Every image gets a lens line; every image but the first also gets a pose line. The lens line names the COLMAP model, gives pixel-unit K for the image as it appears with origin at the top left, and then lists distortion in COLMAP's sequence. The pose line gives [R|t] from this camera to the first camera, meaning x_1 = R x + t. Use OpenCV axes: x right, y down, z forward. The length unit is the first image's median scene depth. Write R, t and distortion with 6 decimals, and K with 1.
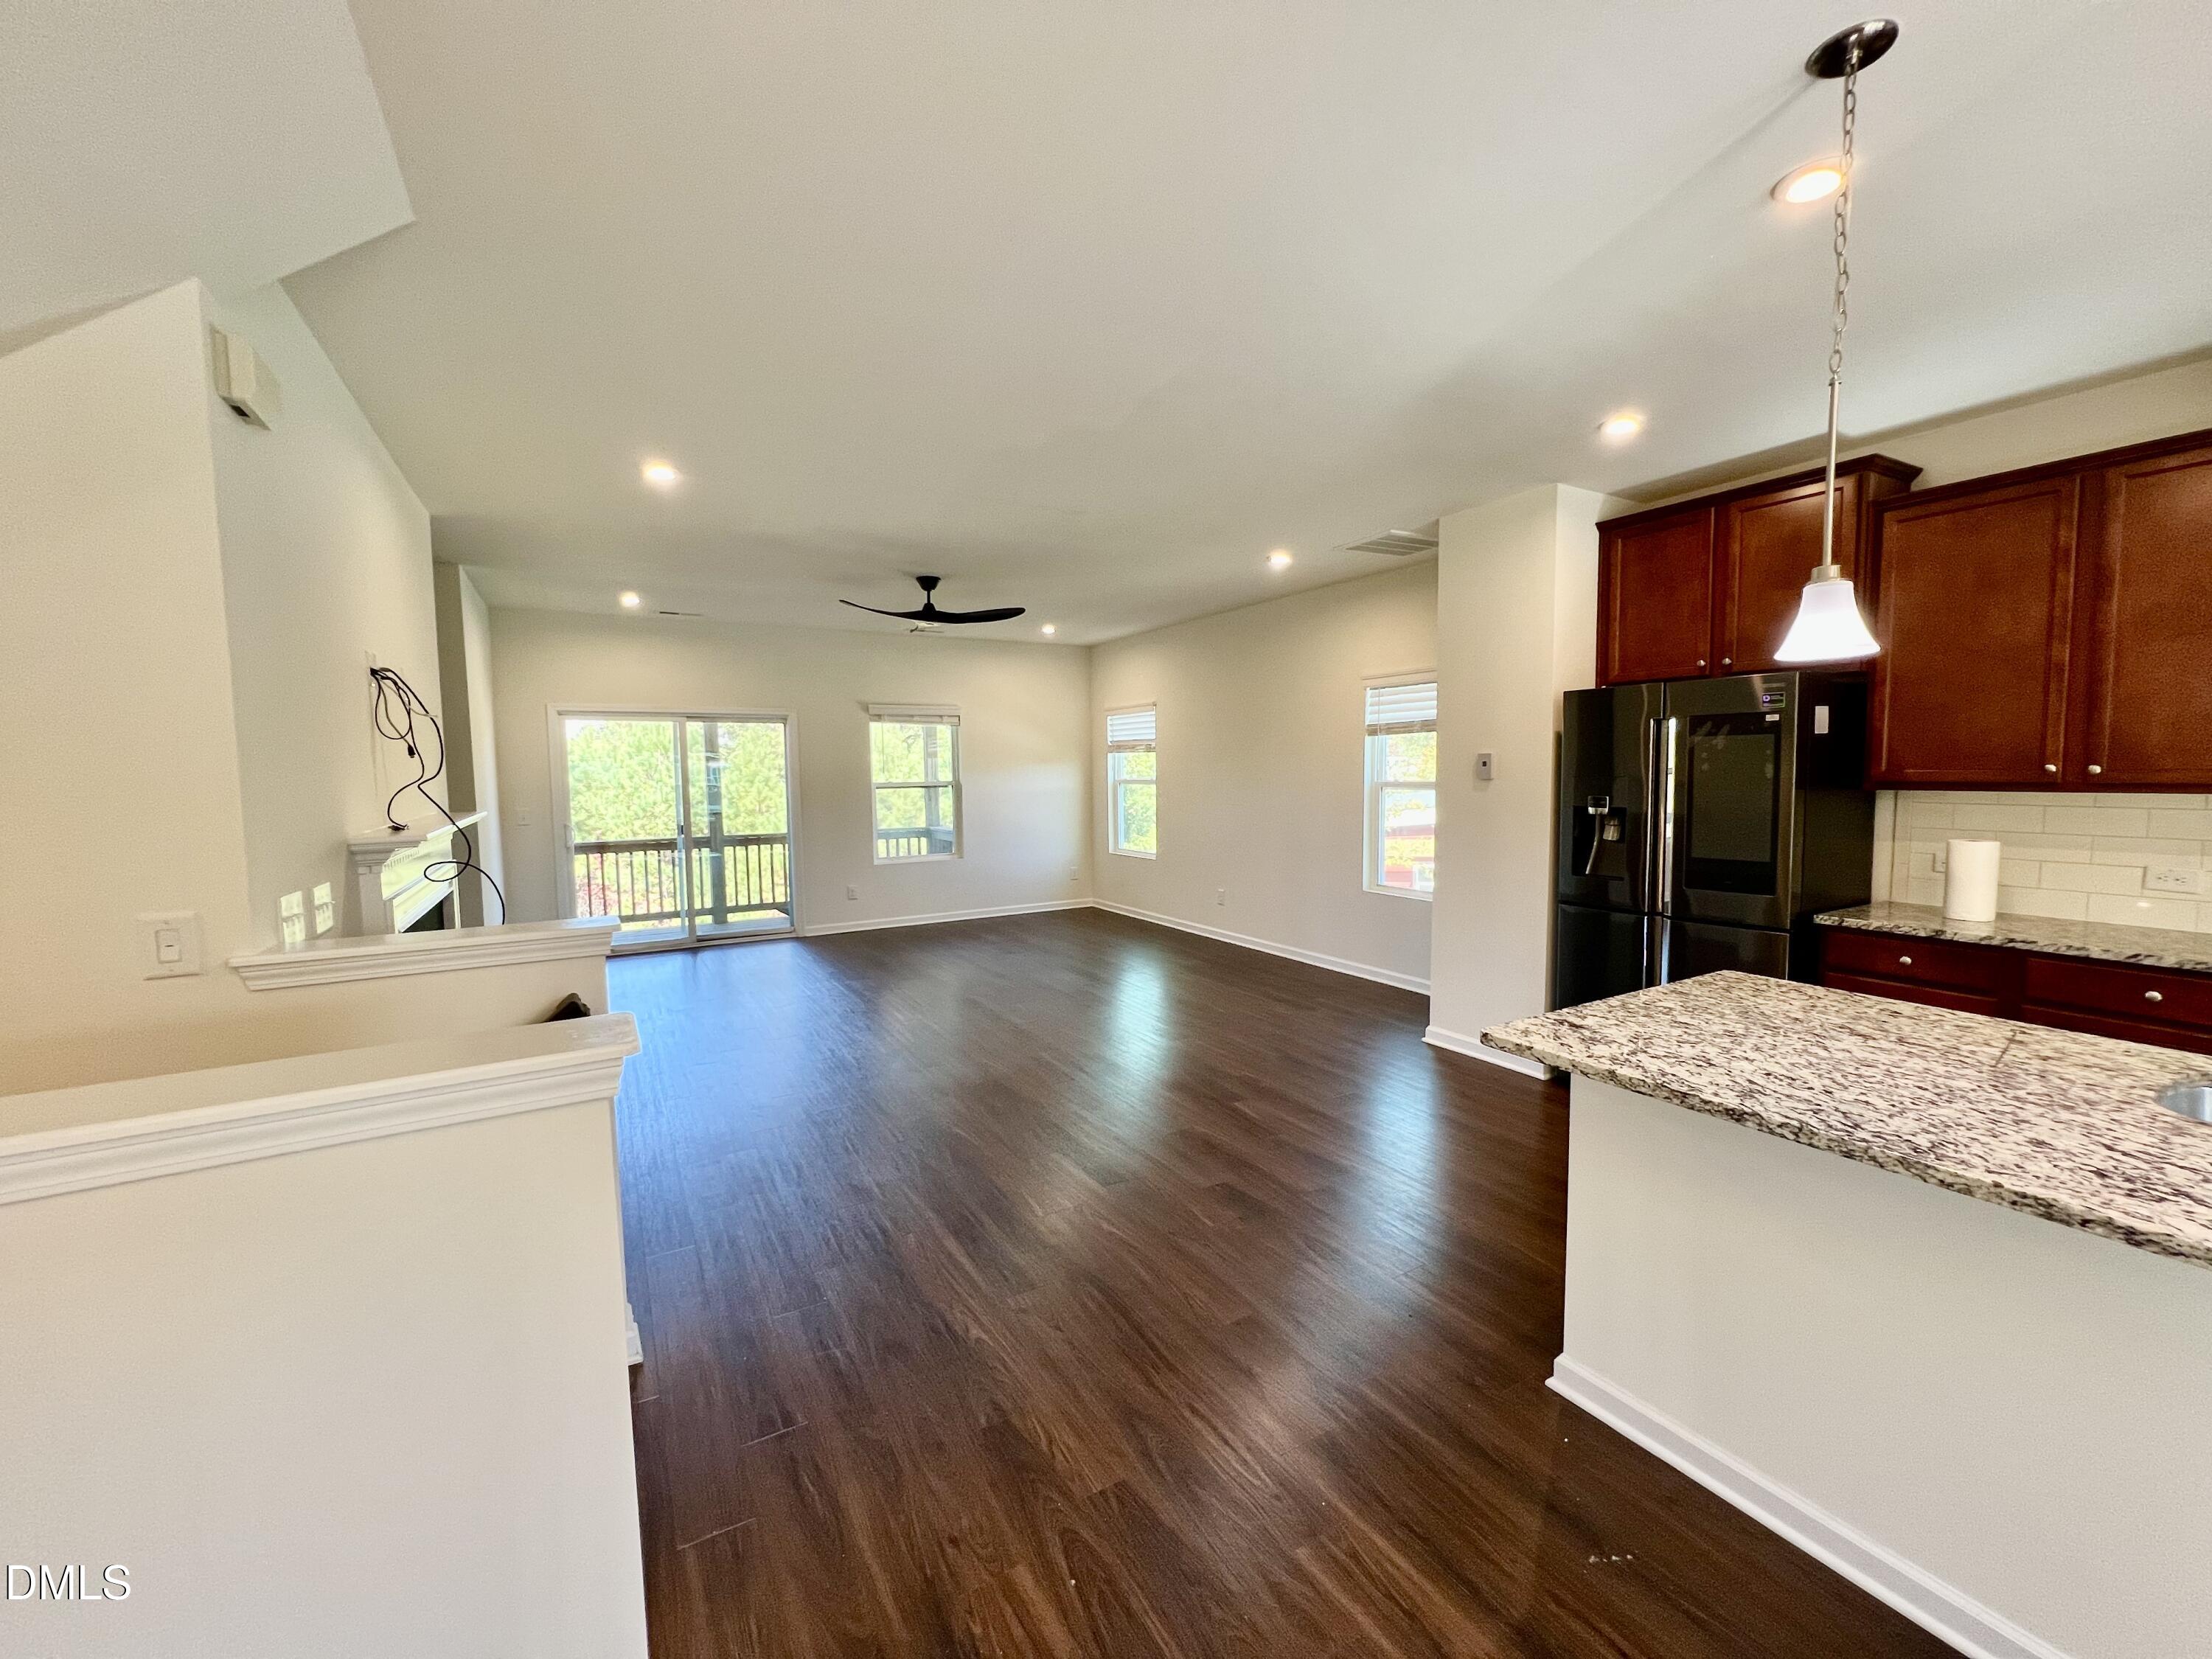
lens RADIAL K [[879.6, 0, 1106.0], [0, 879.6, 829.5], [0, 0, 1]] dist [-0.002200, 0.000432]
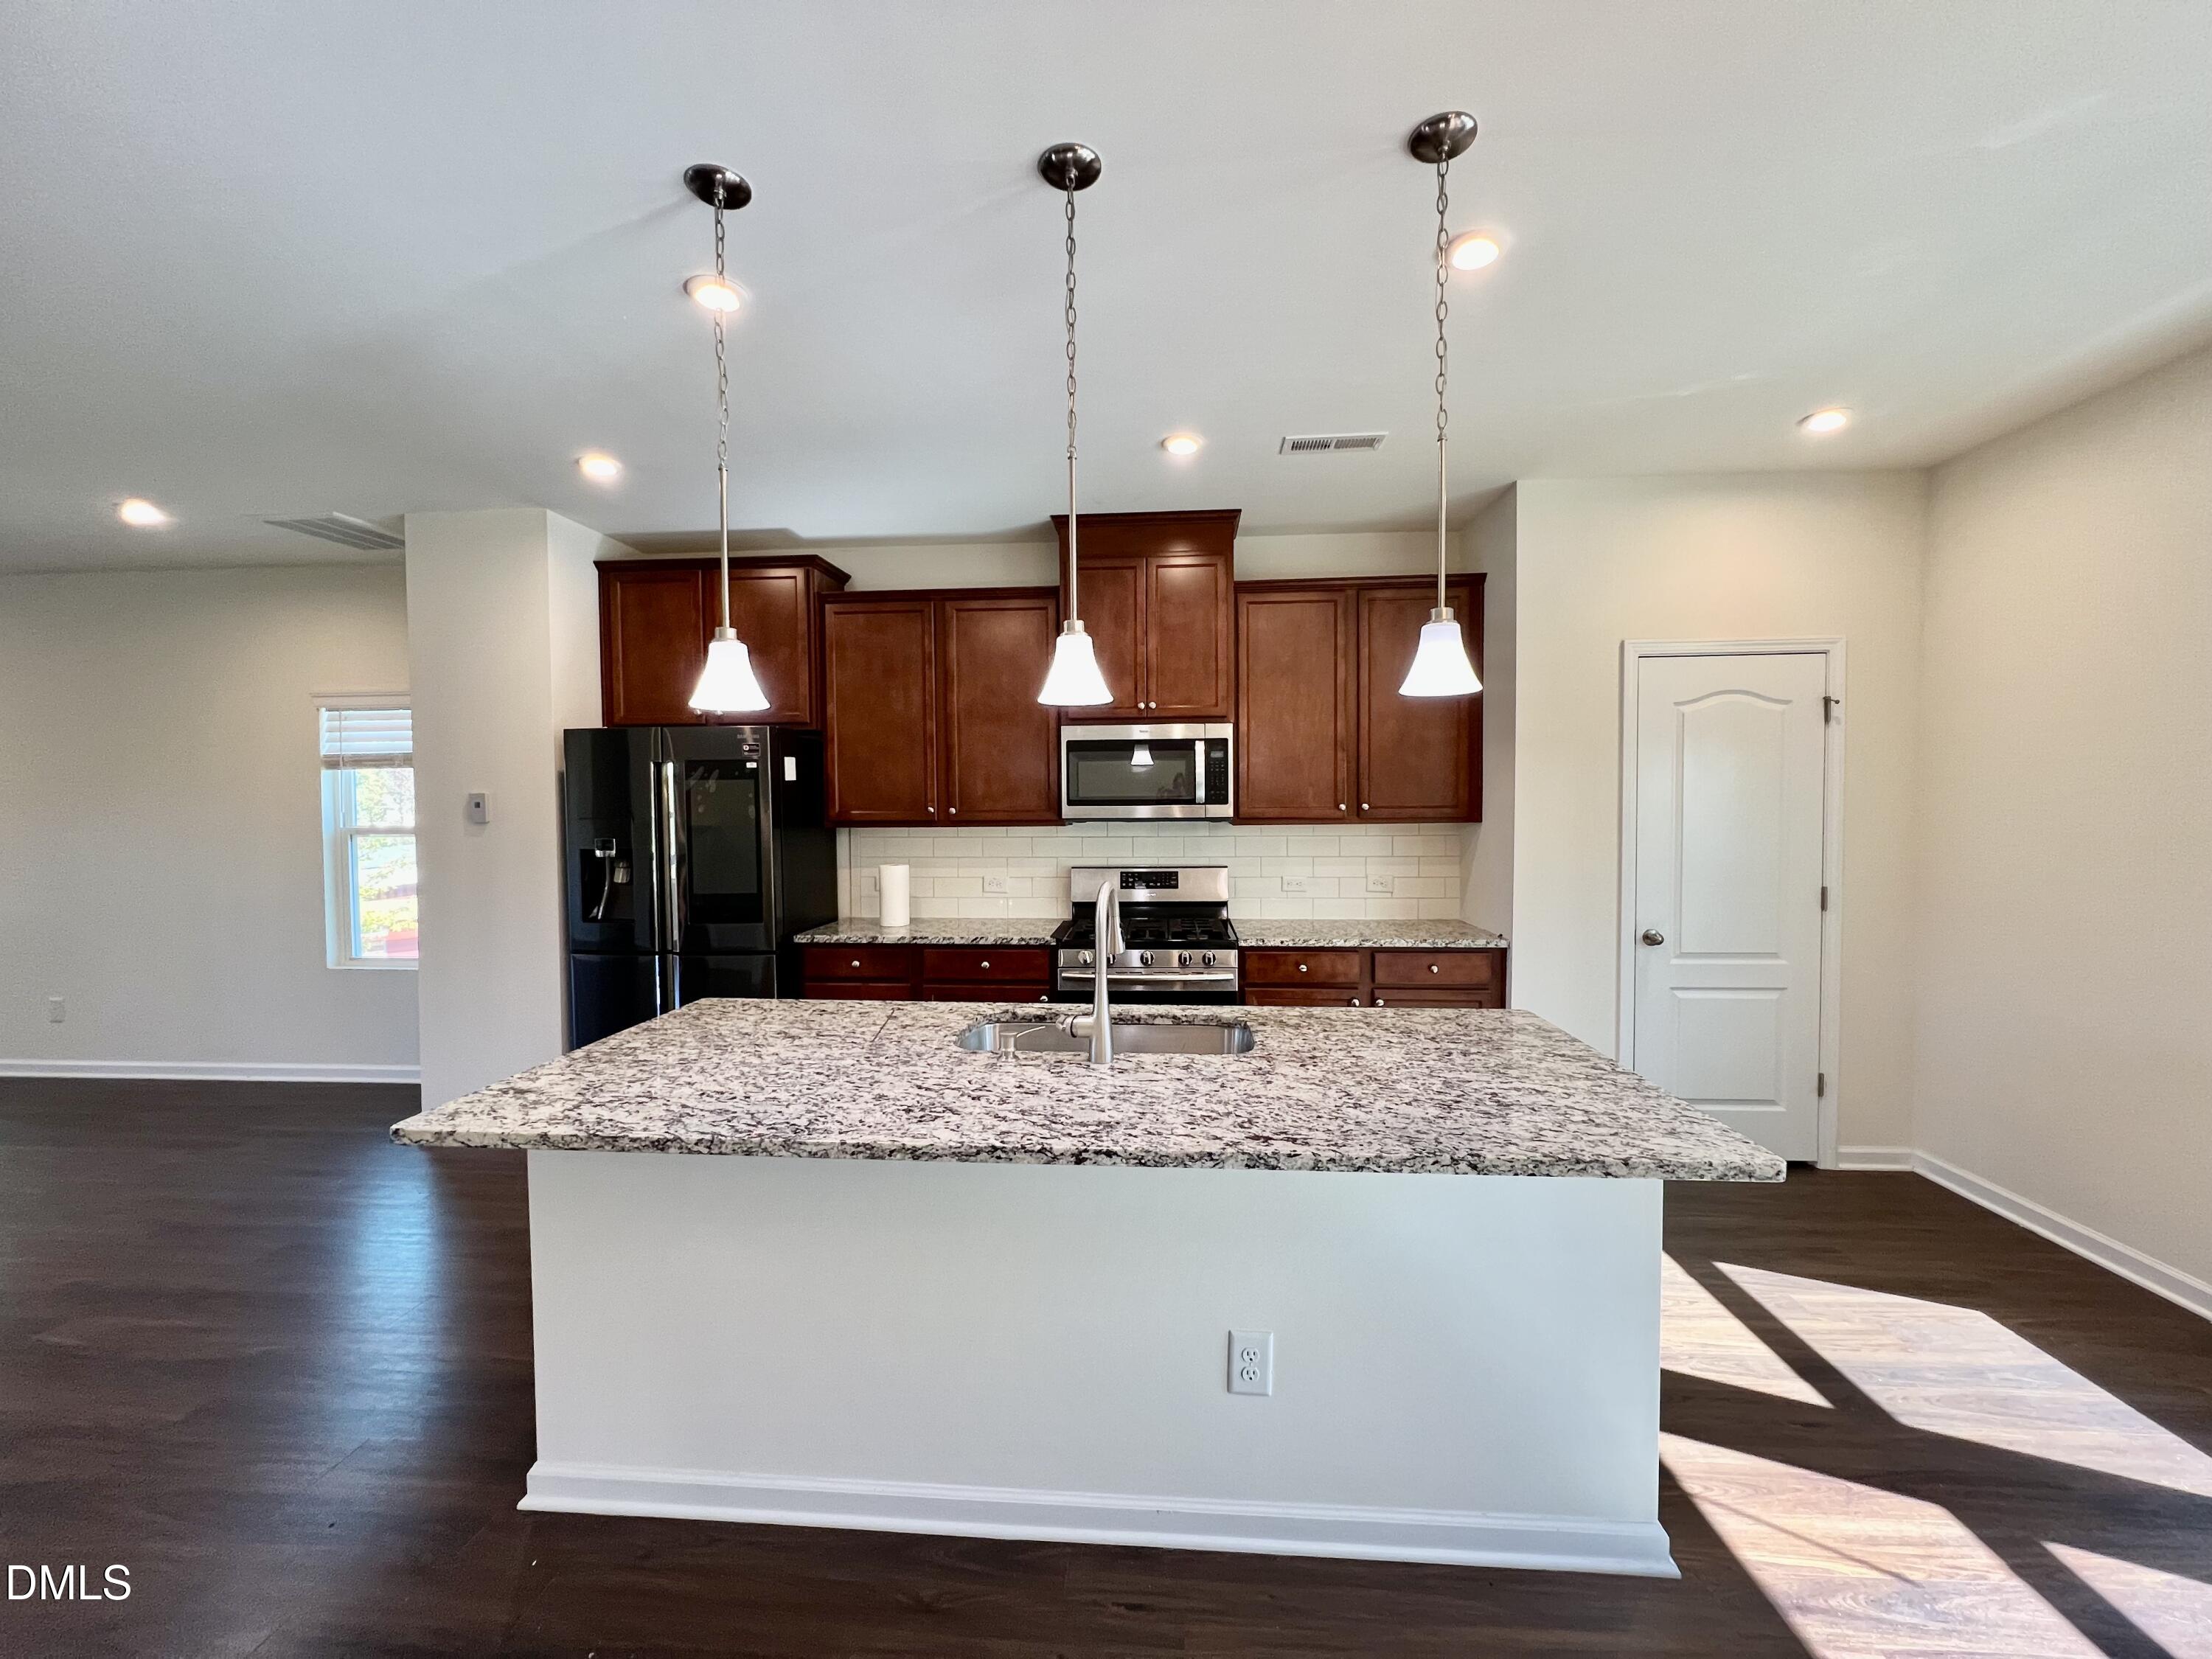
lens RADIAL K [[879.6, 0, 1106.0], [0, 879.6, 829.5], [0, 0, 1]] dist [-0.002200, 0.000432]
pose [[0.576920, -0.016315, 0.816638, 0.117586], [0.058102, 0.998088, -0.021106, 0.006709], [-0.814732, 0.059624, 0.576764, -0.021064]]
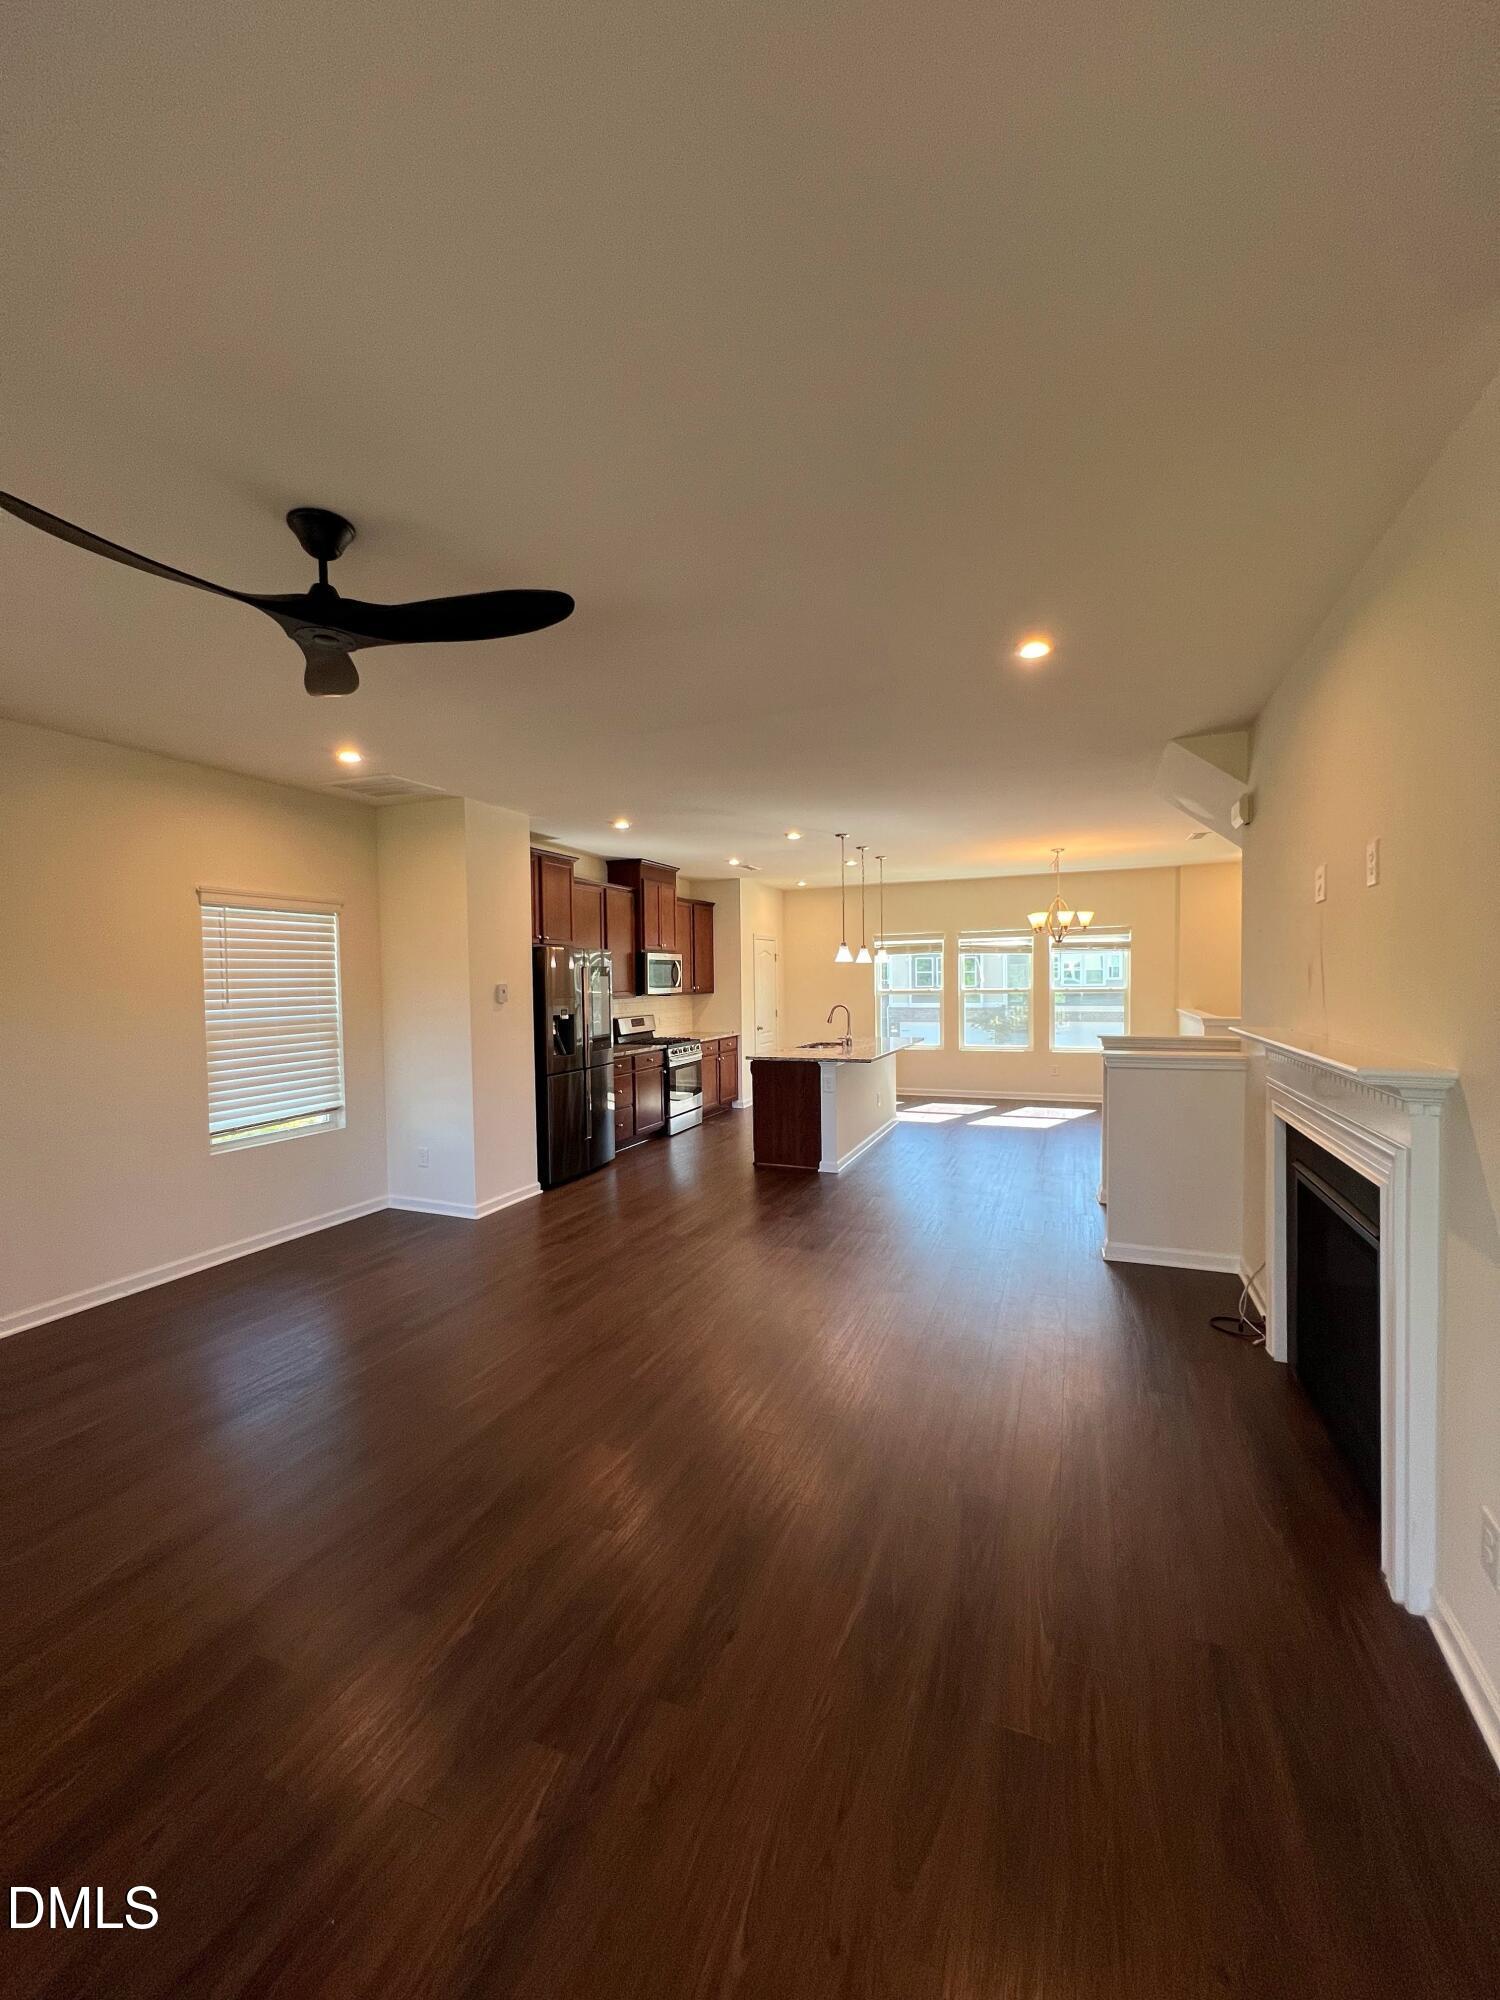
lens RADIAL K [[795.3, 0, 750.0], [0, 795.3, 1000.0], [0, 0, 1]] dist [-0.002200, 0.000432]
pose [[-0.600905, 0.017388, 0.799132, -1.152507], [0.095548, 0.994157, 0.050216, -0.118498], [-0.793589, 0.106531, -0.599055, 2.060788]]
